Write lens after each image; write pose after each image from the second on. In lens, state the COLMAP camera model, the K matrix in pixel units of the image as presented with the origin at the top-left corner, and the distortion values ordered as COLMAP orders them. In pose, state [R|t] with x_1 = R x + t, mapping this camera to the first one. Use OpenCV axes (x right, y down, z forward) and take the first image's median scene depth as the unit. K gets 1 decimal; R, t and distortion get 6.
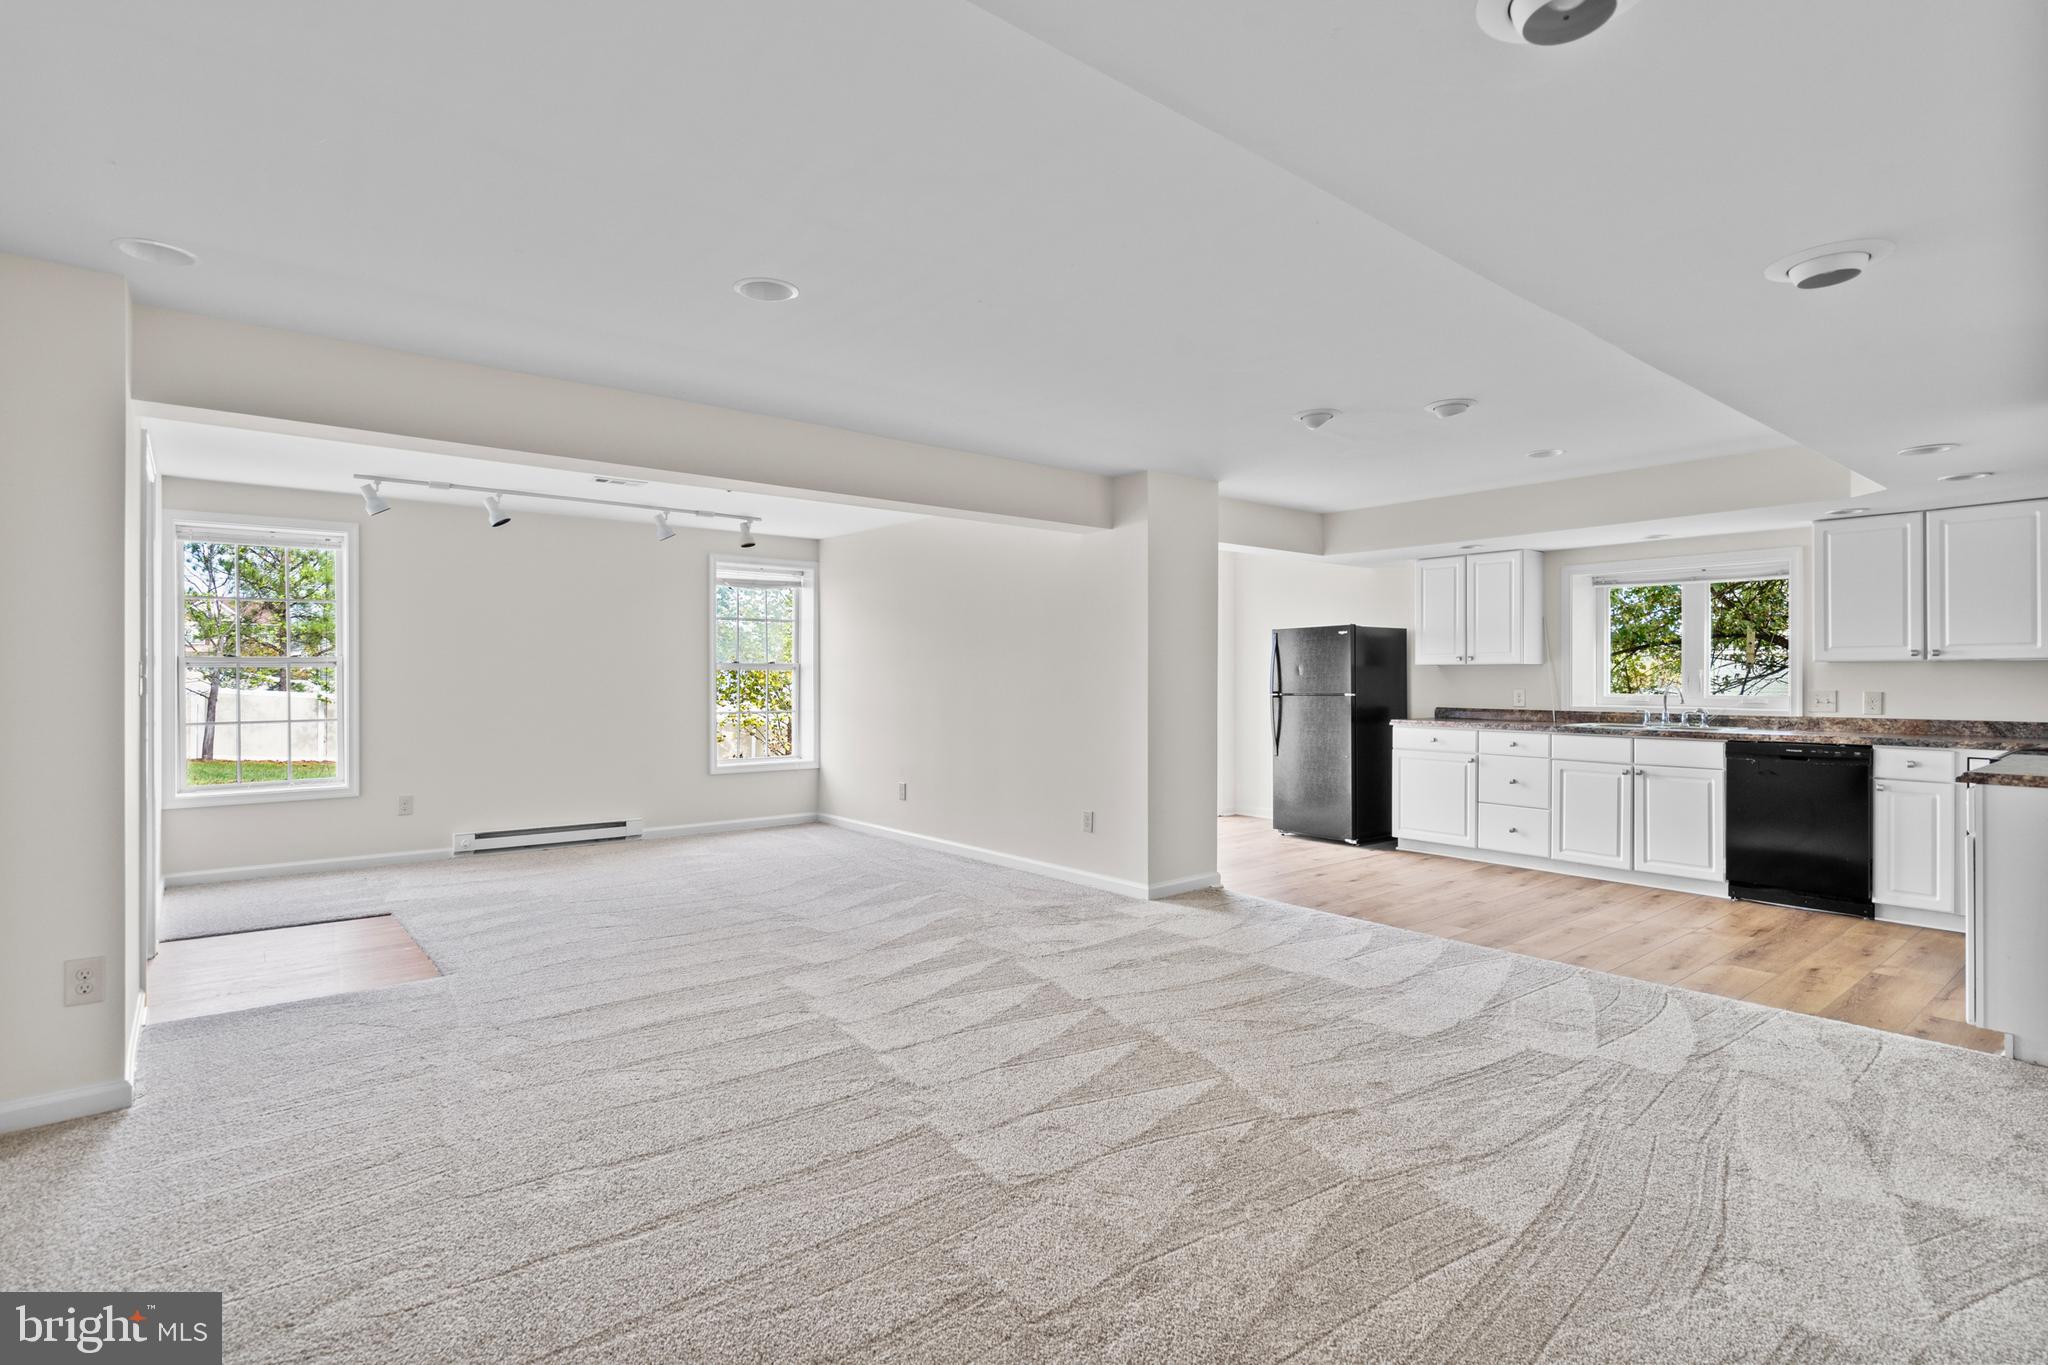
lens RADIAL K [[1007.7, 0, 1022.6], [0, 1007.7, 668.5], [0, 0, 1]] dist [0.000014, -0.000510]
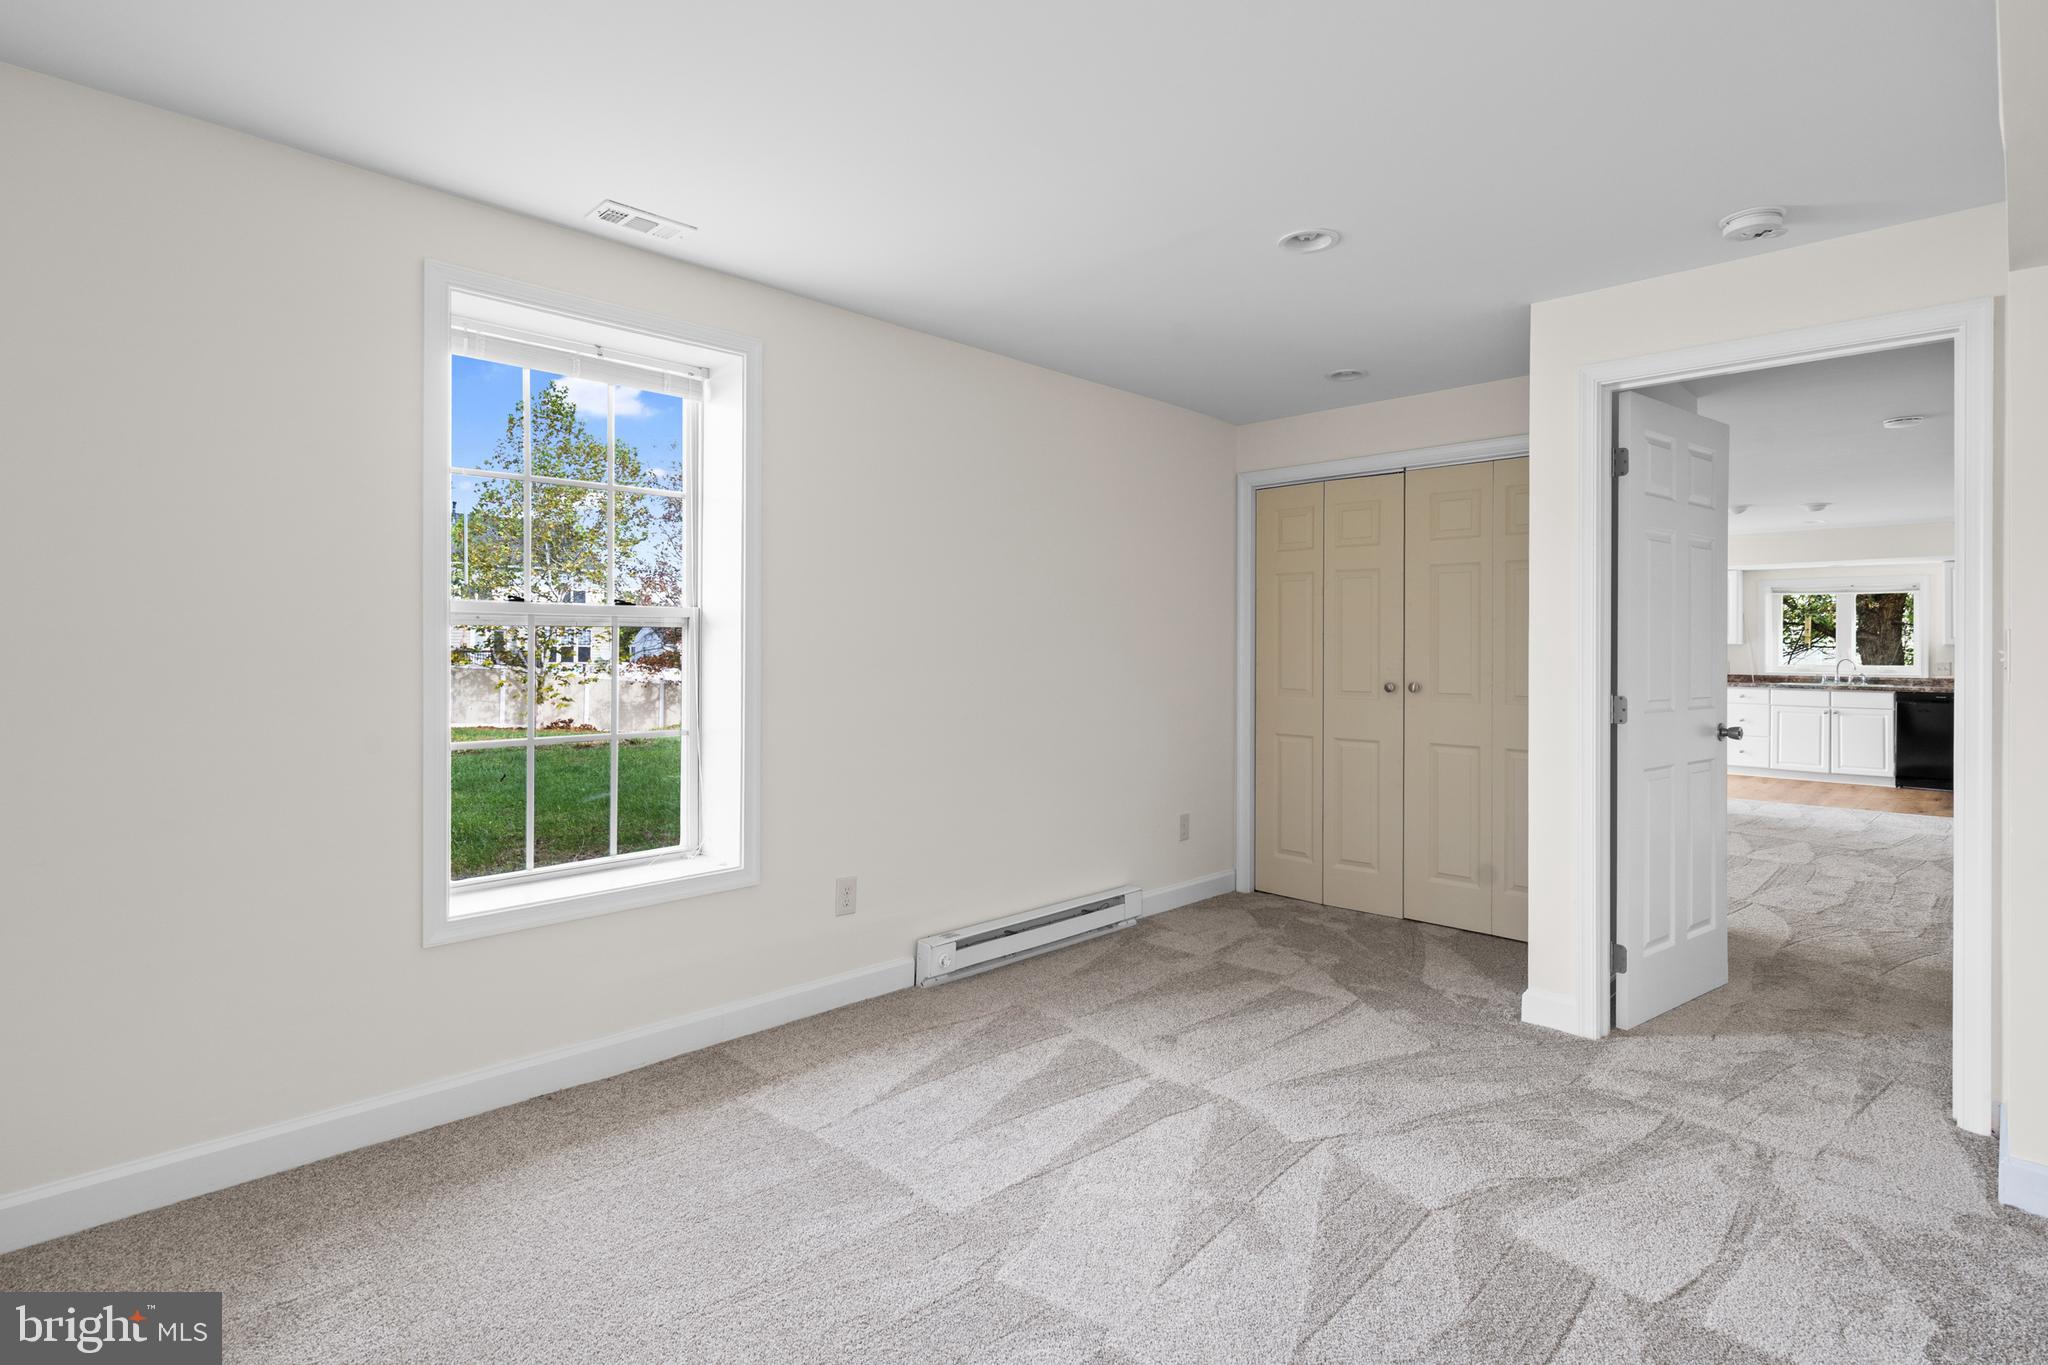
lens RADIAL K [[1024.9, 0, 1000.5], [0, 1024.9, 656.4], [0, 0, 1]] dist [-0.001084, 0.000389]
pose [[0.994122, 0.000003, 0.108262, -0.911545], [-0.002004, 0.999829, 0.018375, -0.015633], [-0.108244, -0.018484, 0.993953, -0.504443]]
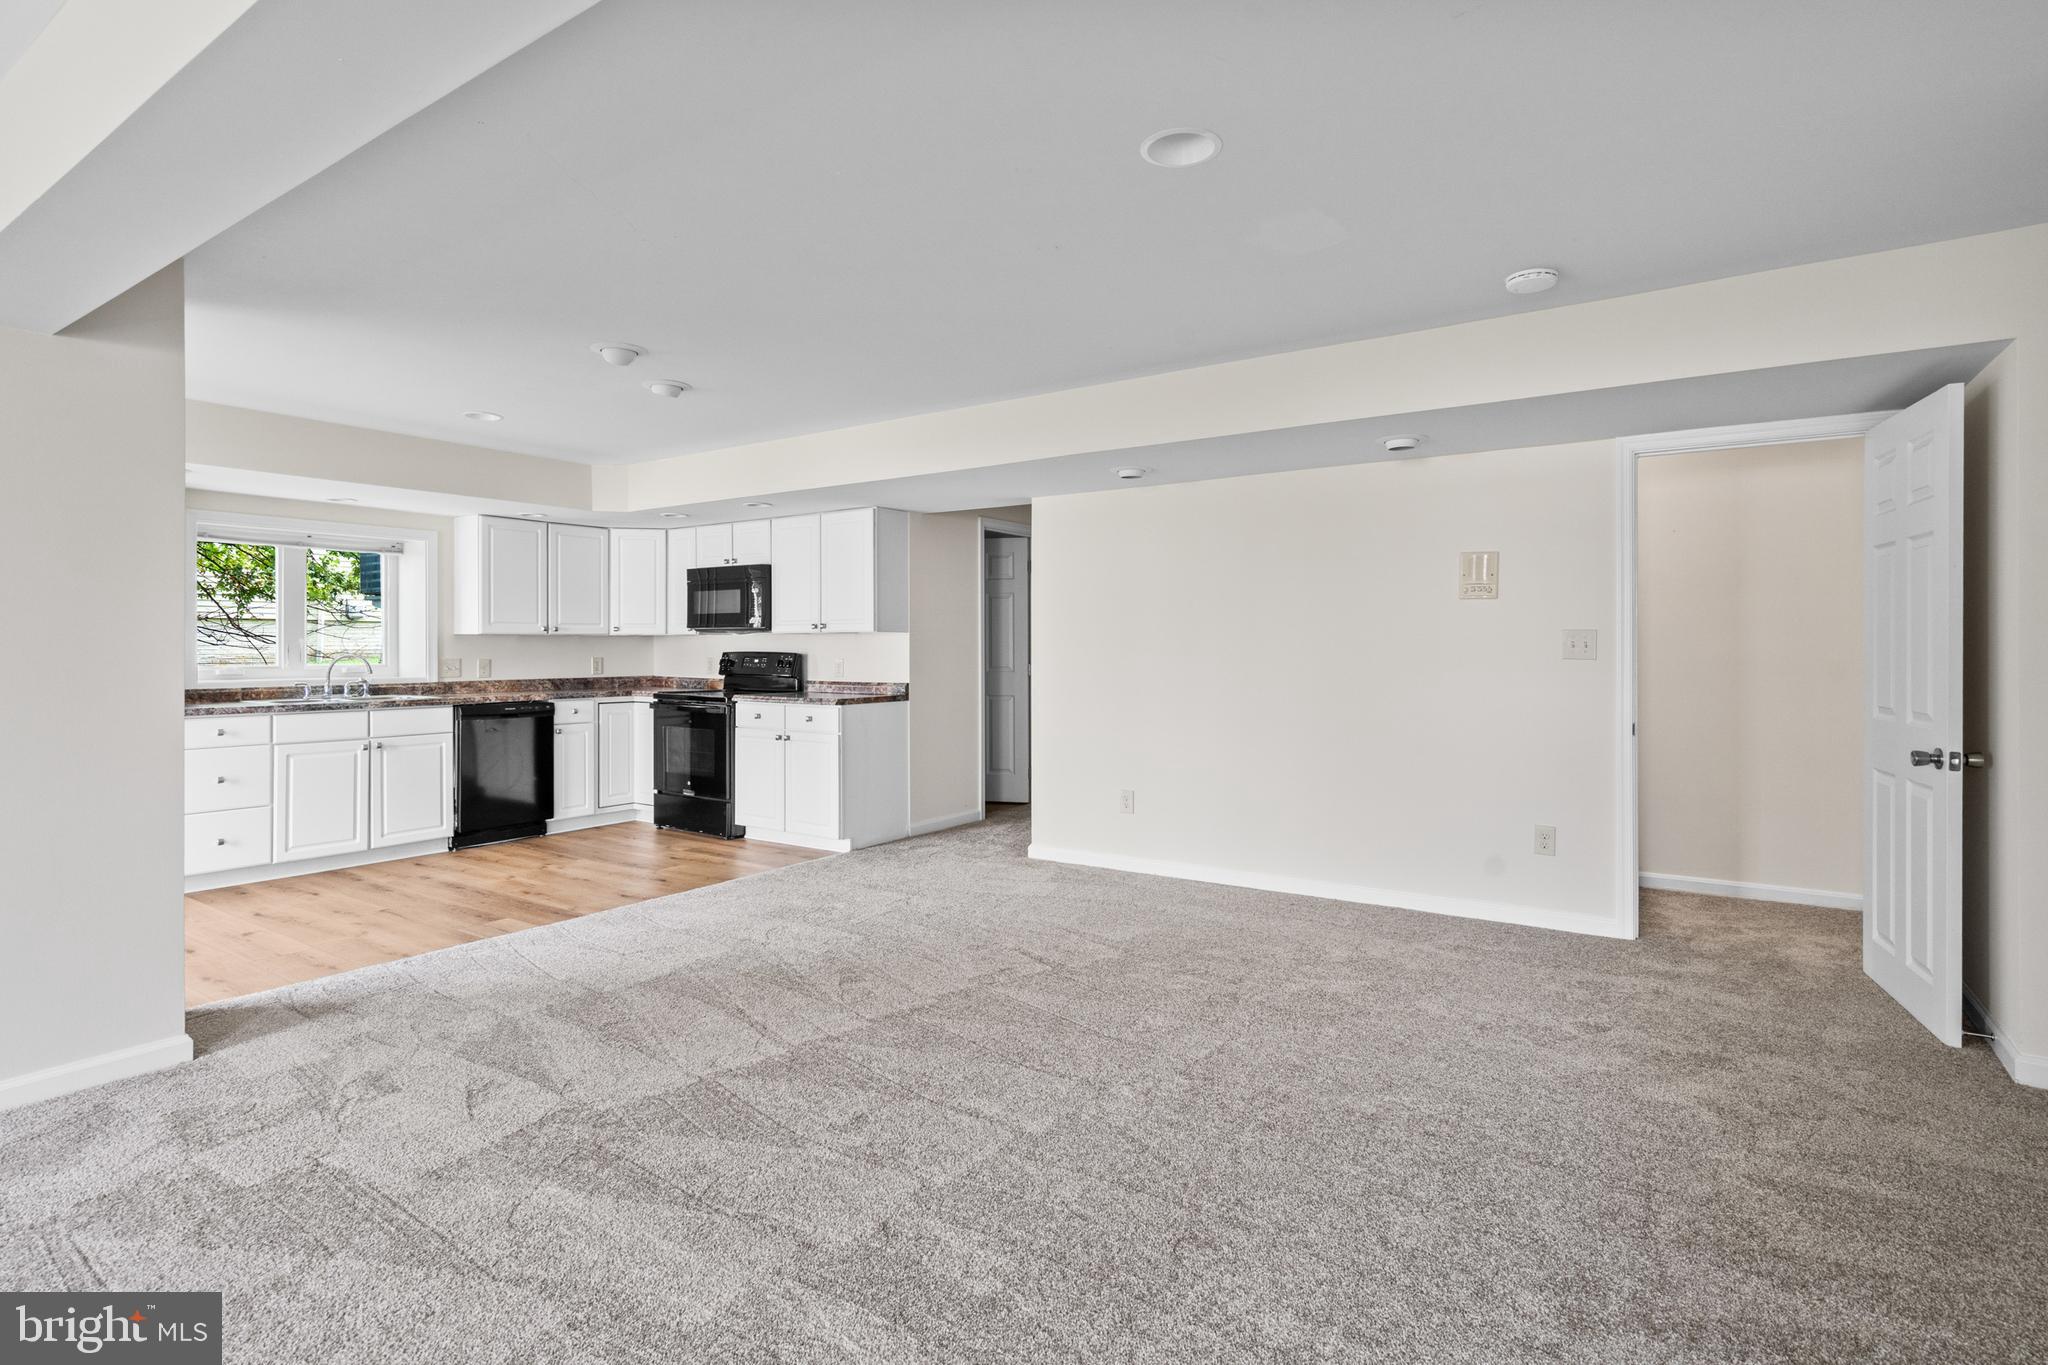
lens RADIAL K [[1007.7, 0, 1022.6], [0, 1007.7, 668.5], [0, 0, 1]] dist [0.000014, -0.000510]
pose [[-0.309501, -0.020107, 0.950687, -0.495281], [-0.008508, 0.999795, 0.018375, 0.005924], [-0.950861, -0.002401, -0.309609, 0.705753]]
